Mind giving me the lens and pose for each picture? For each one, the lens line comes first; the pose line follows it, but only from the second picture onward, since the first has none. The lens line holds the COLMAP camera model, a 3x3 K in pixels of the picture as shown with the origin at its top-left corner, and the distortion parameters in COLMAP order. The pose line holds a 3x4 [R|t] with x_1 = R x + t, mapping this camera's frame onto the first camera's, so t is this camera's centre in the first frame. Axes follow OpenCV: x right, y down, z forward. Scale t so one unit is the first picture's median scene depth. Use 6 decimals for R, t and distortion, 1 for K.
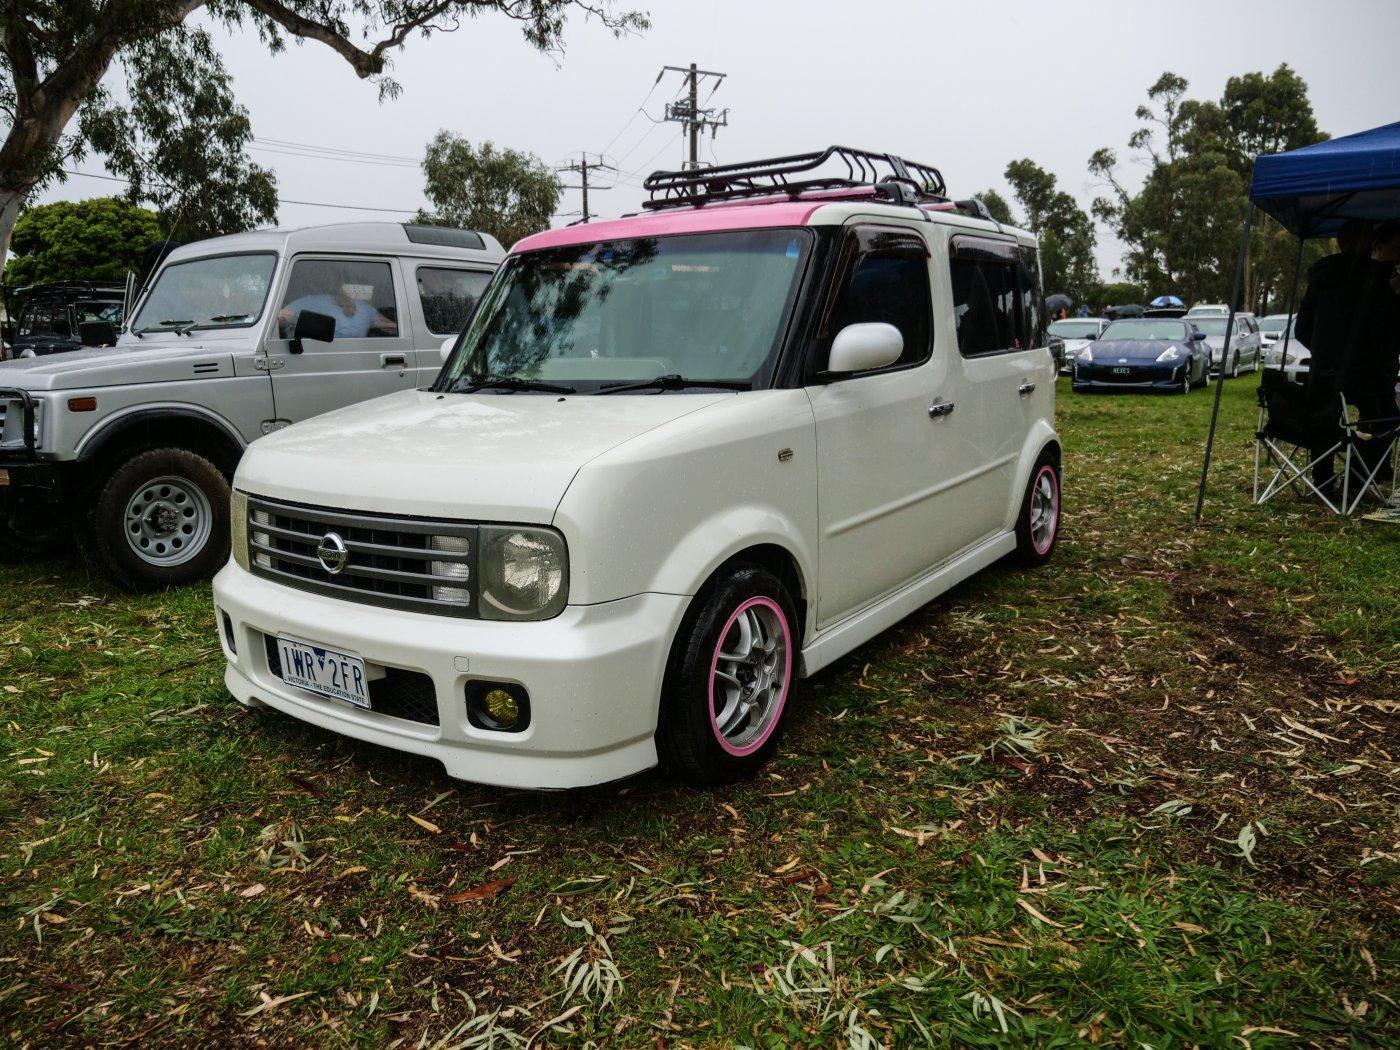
lens RADIAL K [[1026.6, 0, 706.7], [0, 1026.6, 505.6], [0, 0, 1]] dist [-0.012818, 0.001711]
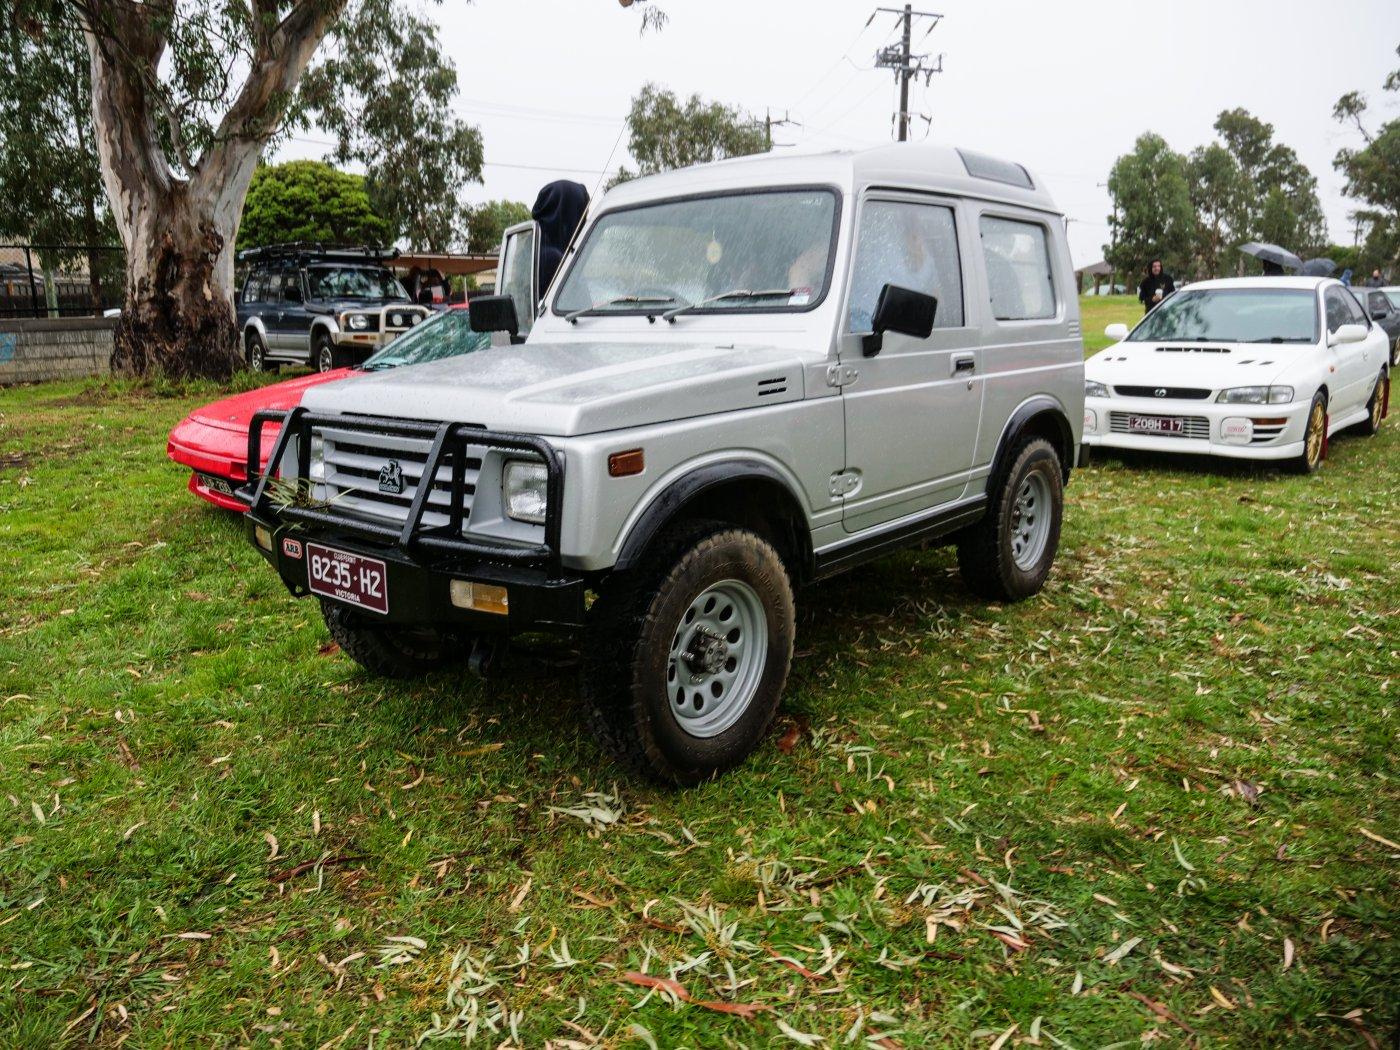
lens RADIAL K [[1022.0, 0, 699.6], [0, 1022.0, 502.7], [0, 0, 1]] dist [-0.003899, -0.004699]
pose [[0.990669, 0.030859, -0.132749, -0.086301], [-0.026630, 0.999083, 0.033516, -0.016722], [0.133661, -0.029668, 0.990583, 0.081566]]
